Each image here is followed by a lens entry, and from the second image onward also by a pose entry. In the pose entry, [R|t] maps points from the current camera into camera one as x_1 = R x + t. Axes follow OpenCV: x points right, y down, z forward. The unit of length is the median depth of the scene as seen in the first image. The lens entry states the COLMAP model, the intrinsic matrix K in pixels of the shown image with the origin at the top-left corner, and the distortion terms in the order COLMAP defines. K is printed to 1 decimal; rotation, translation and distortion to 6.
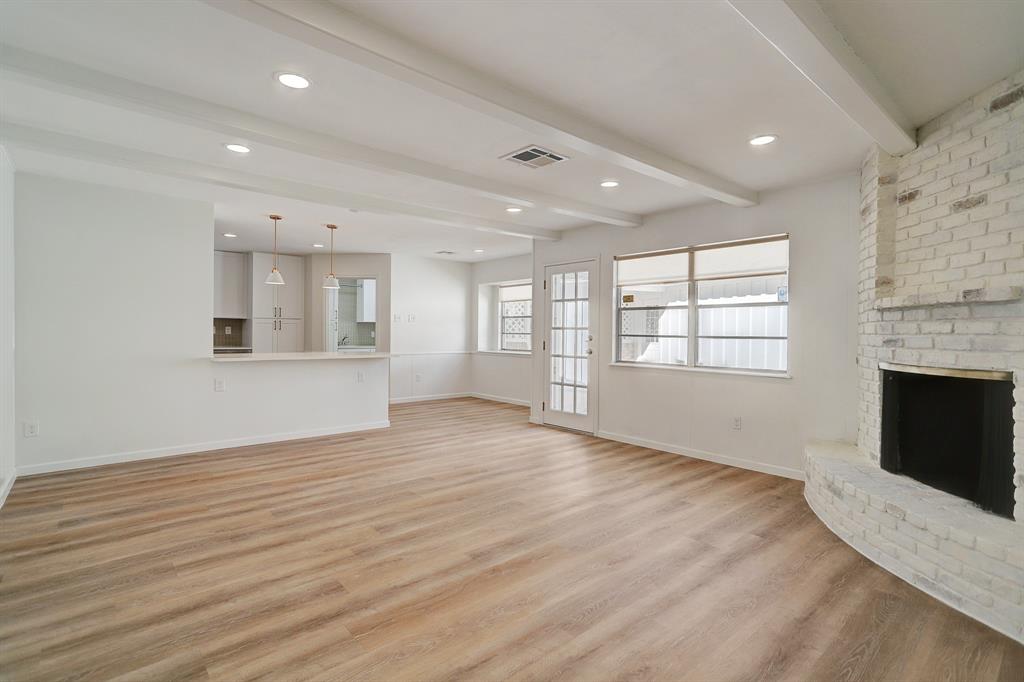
lens RADIAL K [[485.5, 0, 510.2], [0, 485.5, 334.2], [0, 0, 1]] dist [-0.000245, -0.000228]
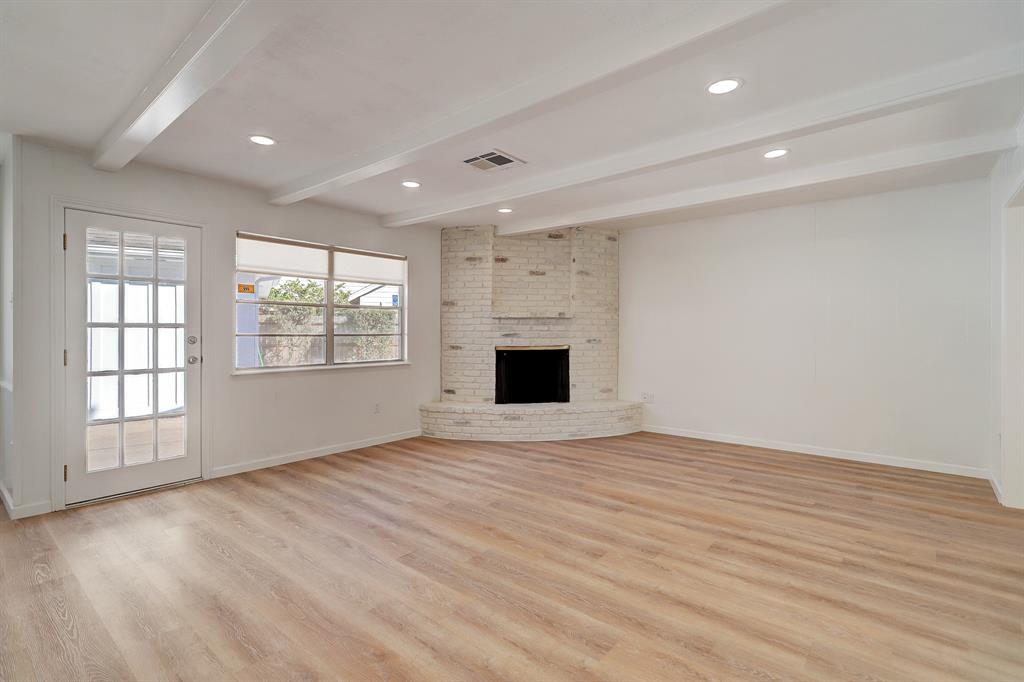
lens RADIAL K [[485.5, 0, 510.2], [0, 485.5, 334.2], [0, 0, 1]] dist [-0.000245, -0.000228]
pose [[-0.157330, -0.013843, 0.987449, -1.203245], [0.003832, 0.999886, 0.014628, -0.017328], [-0.987539, 0.006085, -0.157259, 1.397930]]
